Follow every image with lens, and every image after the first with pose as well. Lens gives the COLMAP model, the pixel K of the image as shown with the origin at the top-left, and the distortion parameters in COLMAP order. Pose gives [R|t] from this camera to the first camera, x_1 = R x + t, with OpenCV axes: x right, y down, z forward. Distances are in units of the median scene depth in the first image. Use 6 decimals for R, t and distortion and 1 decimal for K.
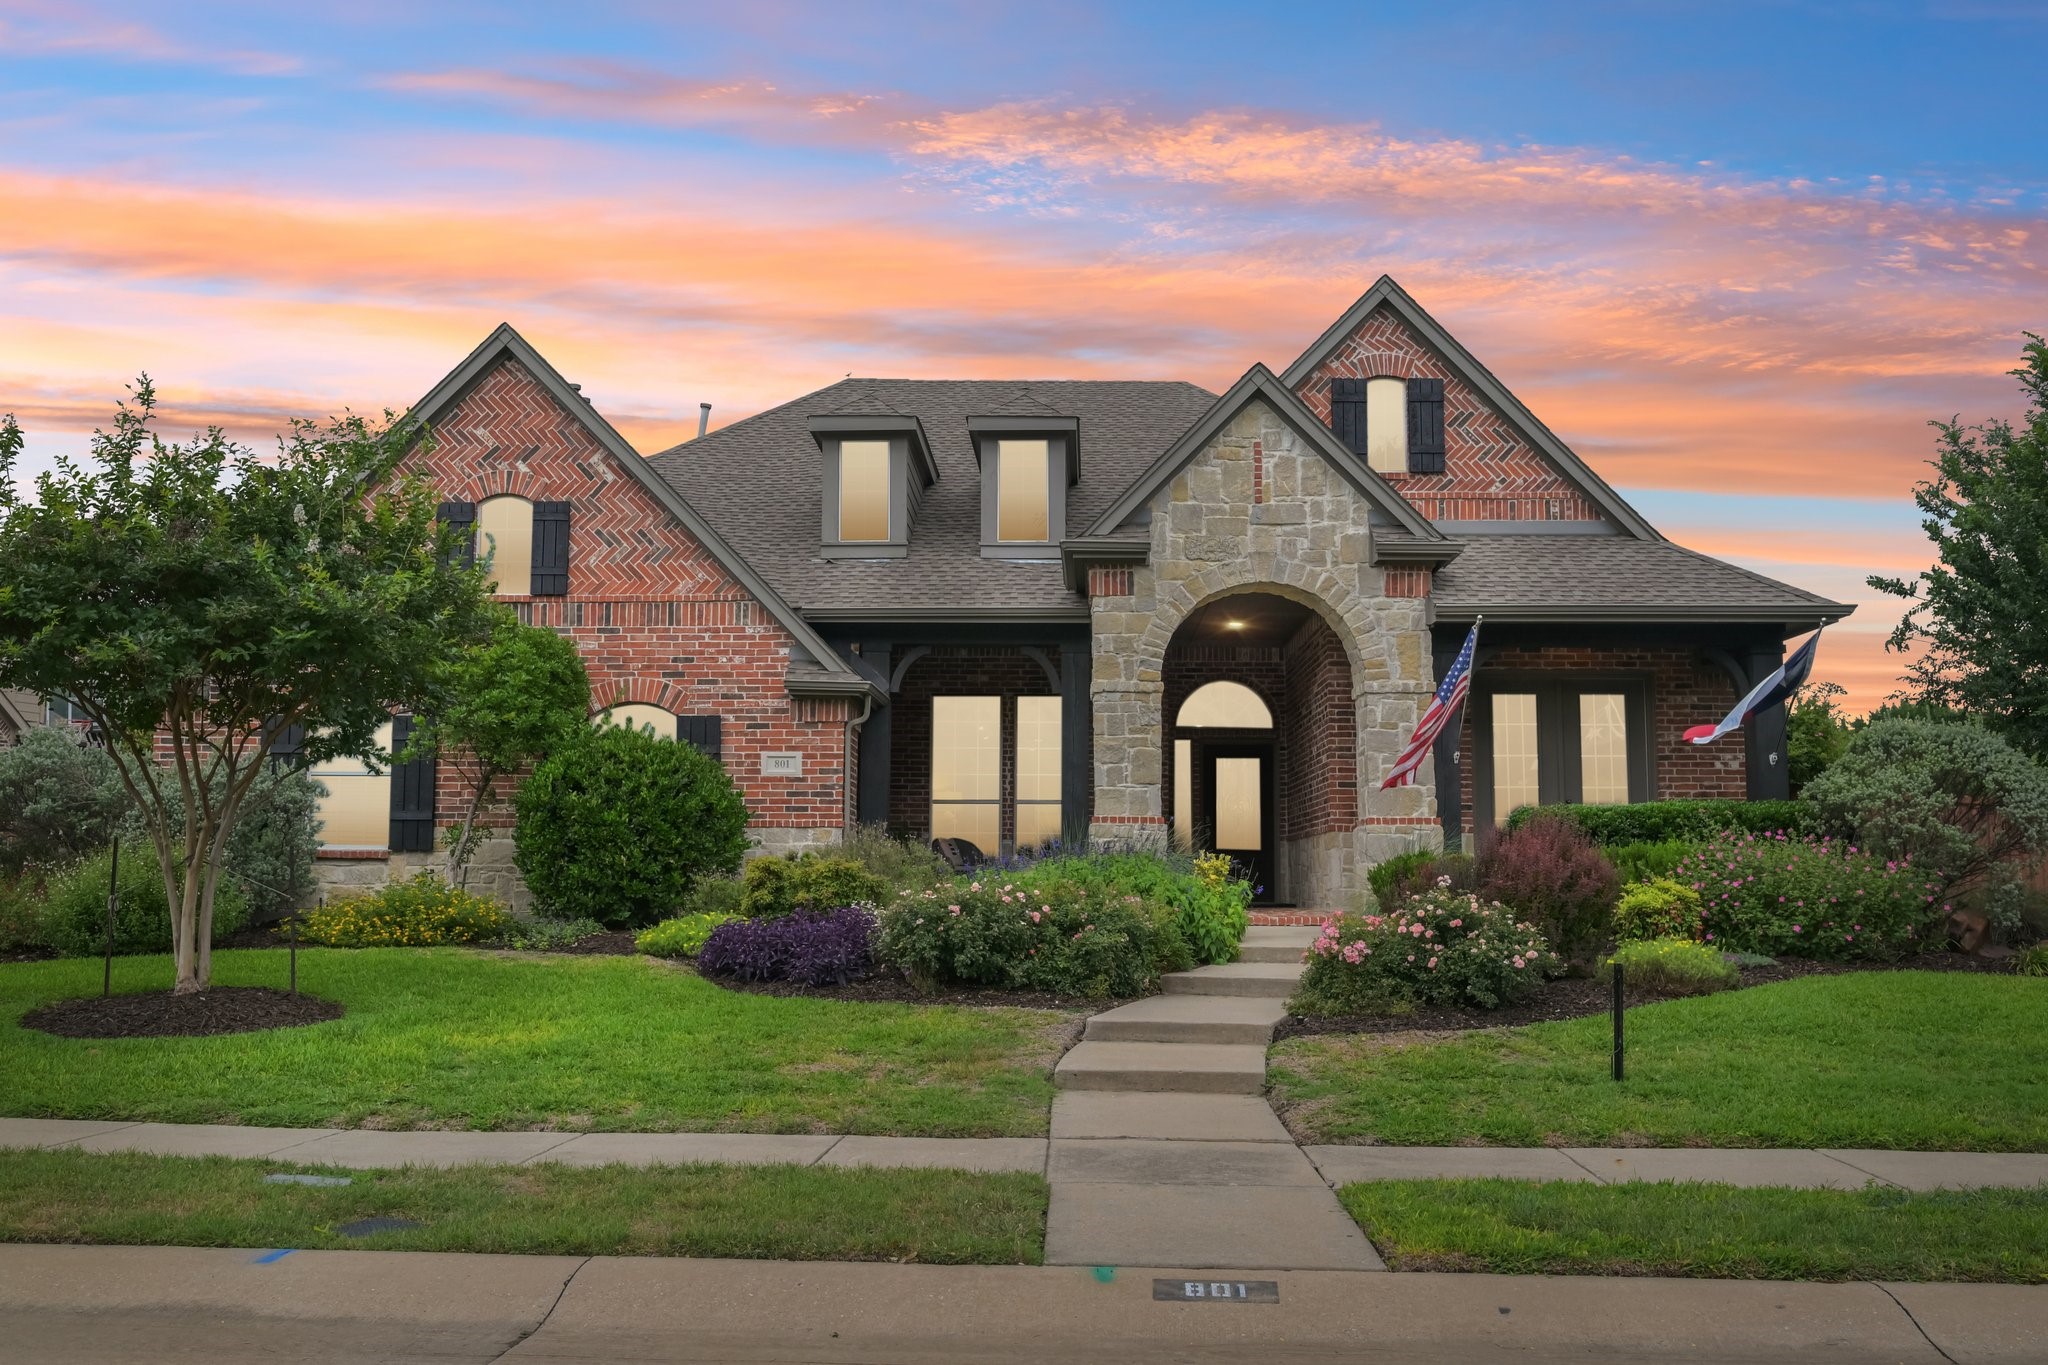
lens RADIAL K [[1770.0, 0, 1024.8], [0, 1770.0, 682.7], [0, 0, 1]] dist [-0.006464, 0.006525]
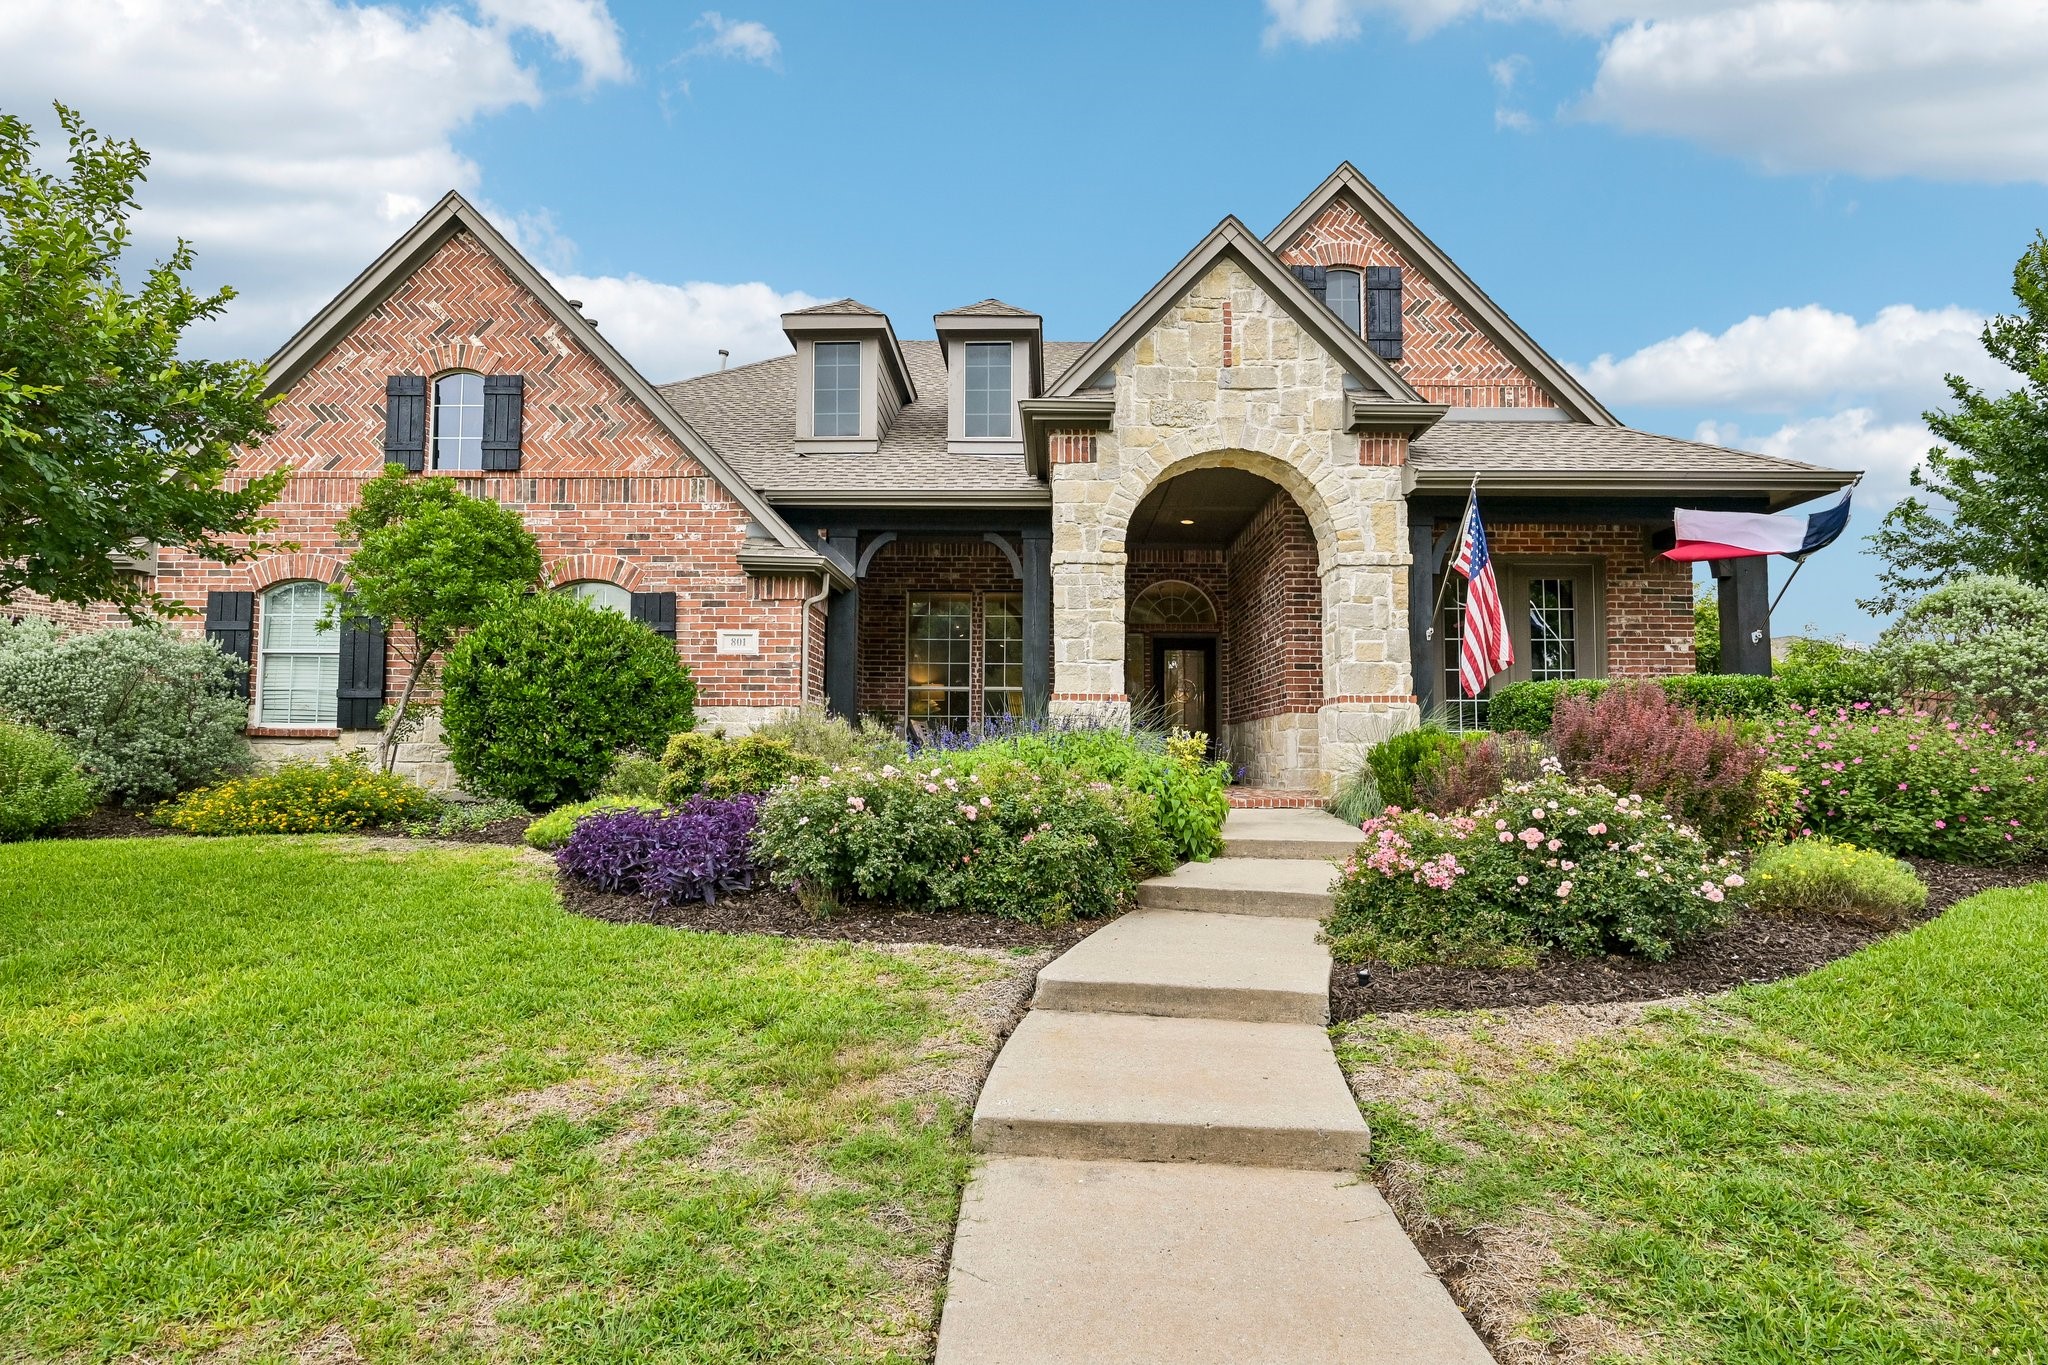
lens RADIAL K [[1101.9, 0, 1020.9], [0, 1101.9, 683.8], [0, 0, 1]] dist [0.000958, -0.000749]
pose [[0.999982, 0.002060, 0.005601, 0.017723], [-0.002308, 0.999003, 0.044580, 0.043280], [-0.005504, -0.044592, 0.998990, 0.401199]]
